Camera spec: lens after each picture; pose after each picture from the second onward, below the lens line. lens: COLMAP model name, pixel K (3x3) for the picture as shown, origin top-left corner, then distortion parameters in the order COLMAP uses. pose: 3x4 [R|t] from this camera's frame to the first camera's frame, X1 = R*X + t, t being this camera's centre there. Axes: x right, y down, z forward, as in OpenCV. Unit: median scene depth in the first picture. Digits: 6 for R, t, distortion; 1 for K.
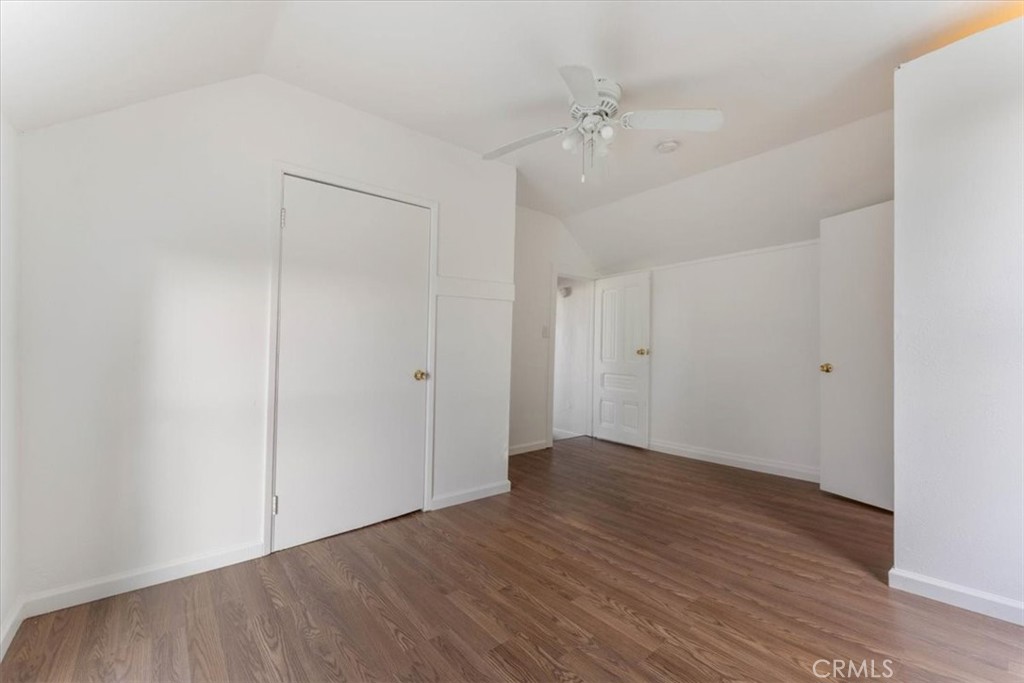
lens RADIAL K [[419.8, 0, 513.1], [0, 419.8, 336.5], [0, 0, 1]] dist [-0.023730, 0.000105]
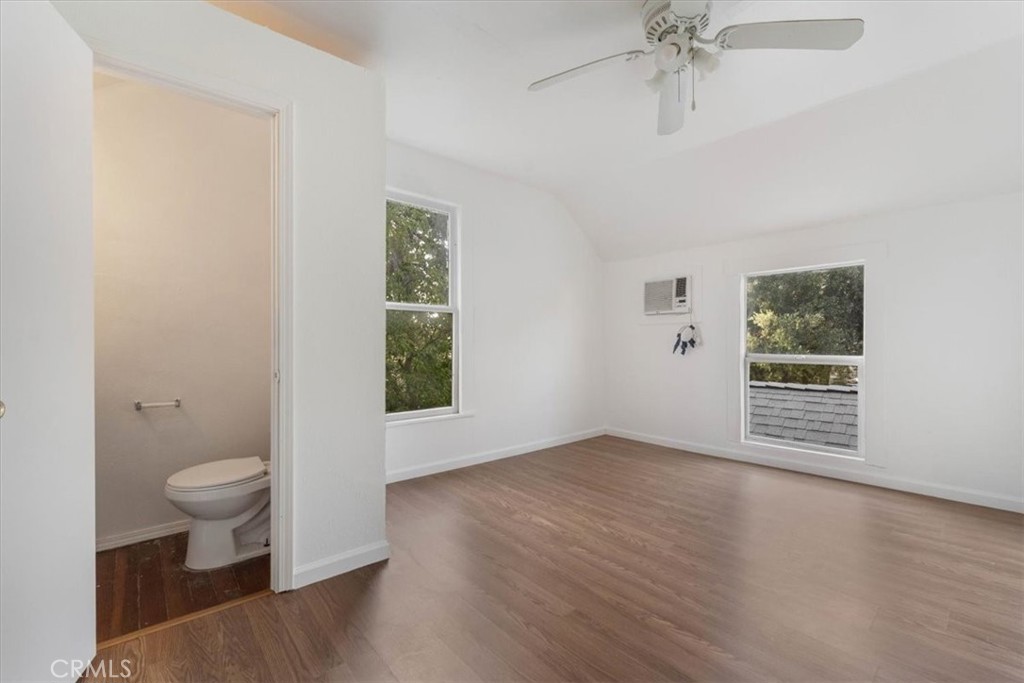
lens RADIAL K [[419.8, 0, 513.1], [0, 419.8, 336.5], [0, 0, 1]] dist [-0.023730, 0.000105]
pose [[-0.999776, 0.018973, -0.009379, 0.583432], [0.019219, 0.999454, -0.026865, 0.051602], [0.008865, -0.027040, -0.999595, 2.124690]]
